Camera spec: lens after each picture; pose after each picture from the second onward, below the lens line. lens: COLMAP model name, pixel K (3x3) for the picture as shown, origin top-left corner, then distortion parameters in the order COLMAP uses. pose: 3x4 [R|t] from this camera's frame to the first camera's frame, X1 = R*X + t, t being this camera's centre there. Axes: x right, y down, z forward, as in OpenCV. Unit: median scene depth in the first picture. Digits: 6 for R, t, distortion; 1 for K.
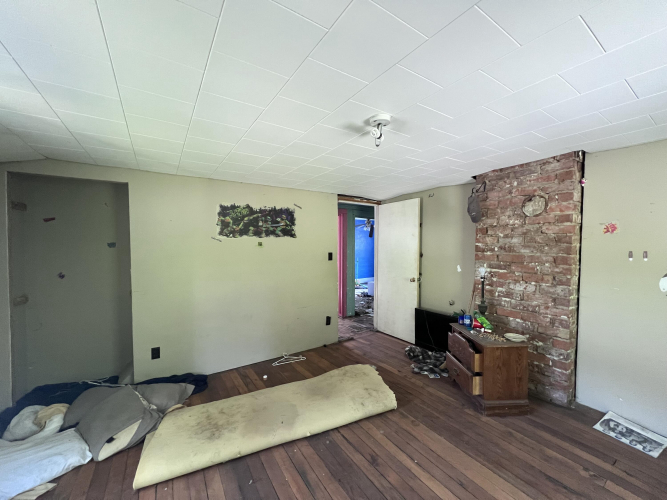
lens RADIAL K [[264.9, 0, 334.2], [0, 264.9, 252.0], [0, 0, 1]] dist [-0.002215, 0.000446]
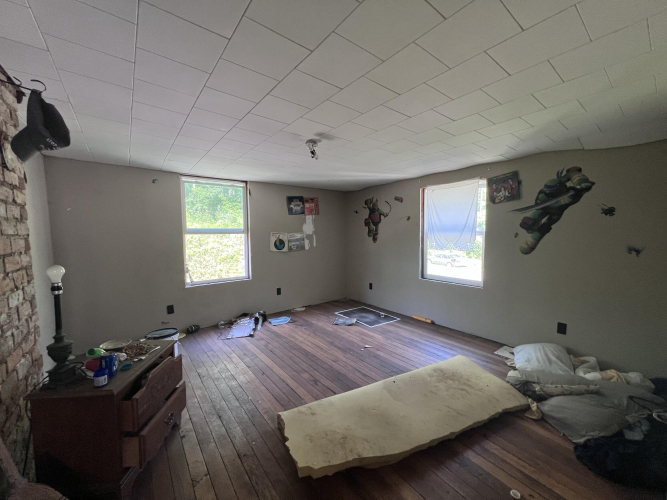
lens RADIAL K [[264.9, 0, 334.2], [0, 264.9, 252.0], [0, 0, 1]] dist [-0.002215, 0.000446]
pose [[-0.996716, 0.018268, -0.078883, 0.144555], [0.008976, 0.993141, 0.116579, -0.028331], [0.080472, 0.115488, -0.990044, 2.178915]]
